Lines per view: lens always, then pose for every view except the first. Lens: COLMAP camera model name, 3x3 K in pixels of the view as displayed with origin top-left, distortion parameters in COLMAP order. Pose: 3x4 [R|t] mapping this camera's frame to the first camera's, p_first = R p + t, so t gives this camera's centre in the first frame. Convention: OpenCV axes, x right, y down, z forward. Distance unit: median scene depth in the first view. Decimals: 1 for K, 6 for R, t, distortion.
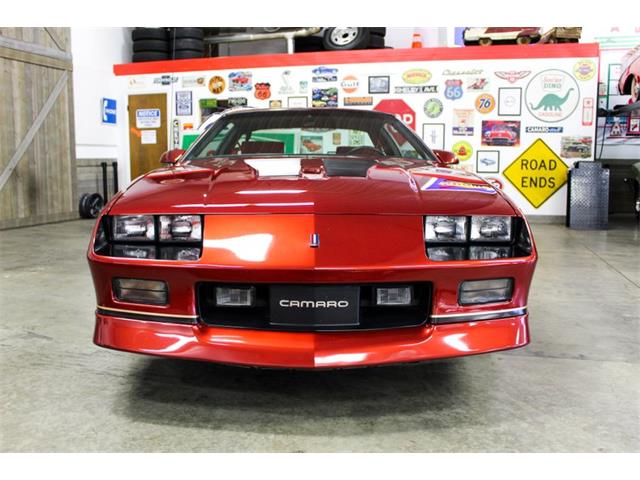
lens RADIAL K [[601.2, 0, 320.0], [0, 601.2, 240.0], [0, 0, 1]] dist [-0.140792, 0.153073]
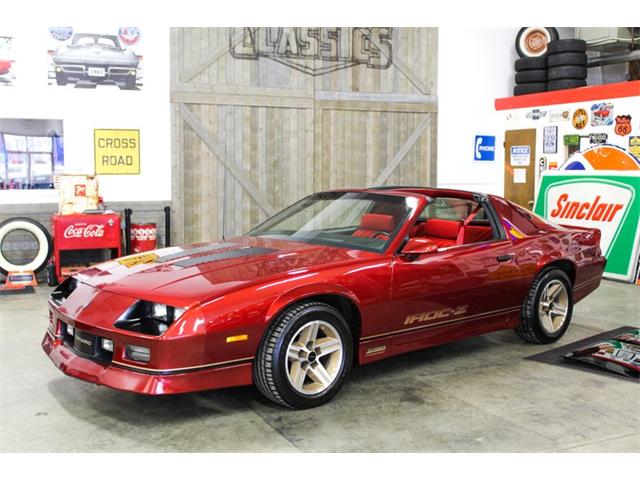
lens RADIAL K [[752.4, 0, 320.0], [0, 752.4, 240.0], [0, 0, 1]] dist [-0.102704, 0.178121]
pose [[0.637146, 0.075332, -0.767053, 0.436671], [-0.102832, 0.994623, 0.012265, -0.058907], [0.763852, 0.071063, 0.641467, 0.020905]]
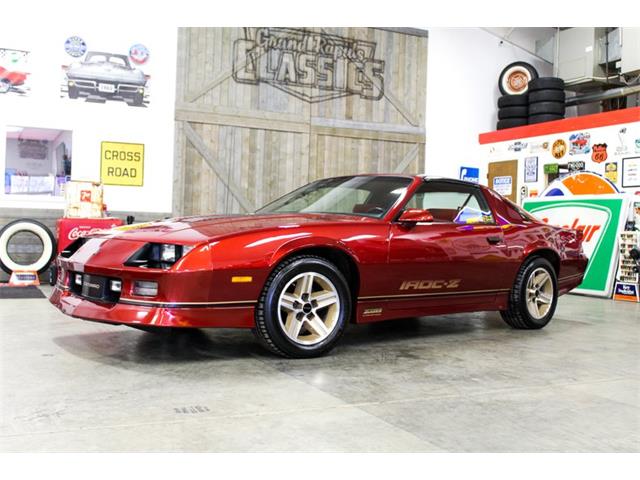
lens RADIAL K [[719.4, 0, 320.0], [0, 719.4, 240.0], [0, 0, 1]] dist [-0.108065, 0.156486]
pose [[0.651178, 0.028718, -0.758381, 0.433597], [-0.127477, 0.989225, -0.071998, 0.007917], [0.748142, 0.143559, 0.647822, 0.019402]]
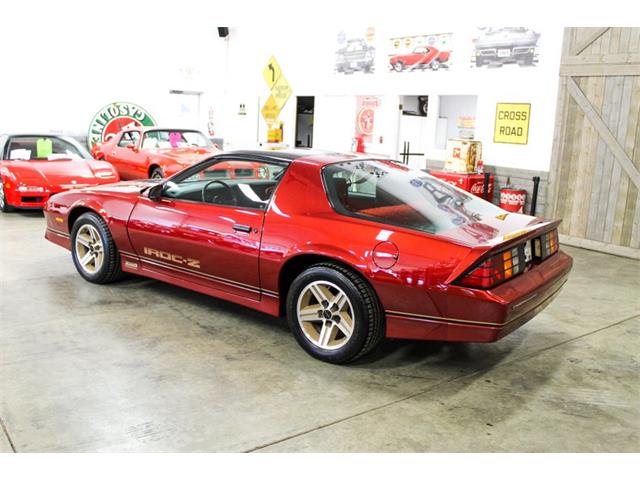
lens RADIAL K [[600.3, 0, 320.0], [0, 600.3, 240.0], [0, 0, 1]] dist [-0.140010, 0.145468]
pose [[-0.607535, 0.124913, -0.784410, 0.382493], [-0.150362, 0.951614, 0.267996, -0.165946], [0.779931, 0.280763, -0.559356, 0.784173]]
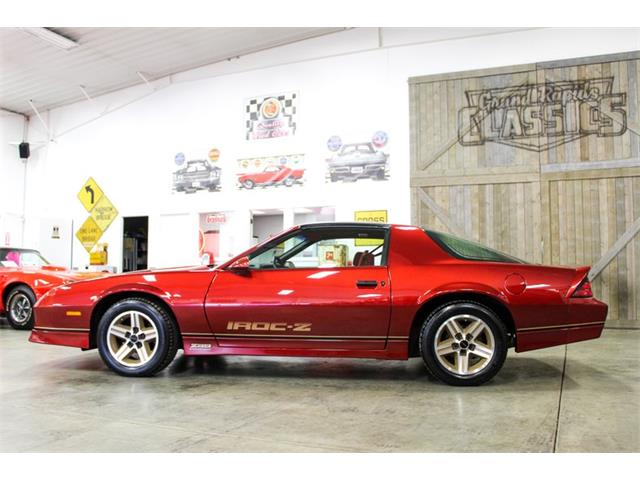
lens RADIAL K [[600.3, 0, 320.0], [0, 600.3, 240.0], [0, 0, 1]] dist [-0.140010, 0.145468]
pose [[-0.147464, -0.056065, -0.987477, 0.549947], [-0.129034, 0.990950, -0.036993, -0.063855], [0.980614, 0.121963, -0.153364, 0.534404]]
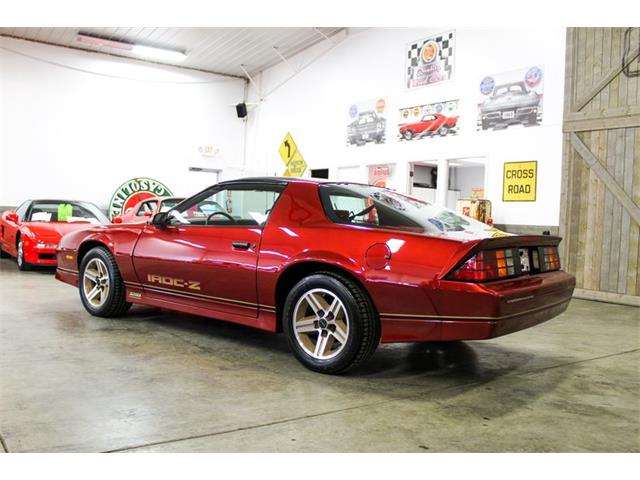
lens RADIAL K [[601.2, 0, 320.0], [0, 601.2, 240.0], [0, 0, 1]] dist [-0.140792, 0.153073]
pose [[-0.636763, 0.003455, -0.771052, 0.379224], [-0.137777, 0.983387, 0.118187, -0.114368], [0.758651, 0.181490, -0.625708, 0.814524]]
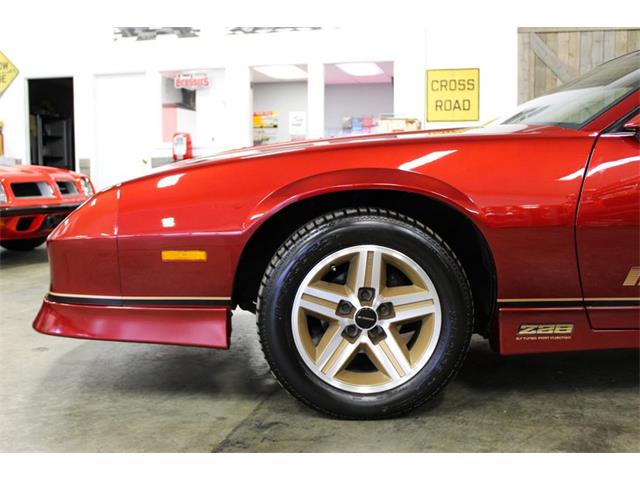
lens RADIAL K [[700.7, 0, 320.0], [0, 700.7, 240.0], [0, 0, 1]] dist [-0.109394, 0.144006]
pose [[0.022231, 0.092633, -0.995452, 0.296056], [-0.126704, 0.987930, 0.089104, -0.022331], [0.991691, 0.124147, 0.033700, 0.293998]]
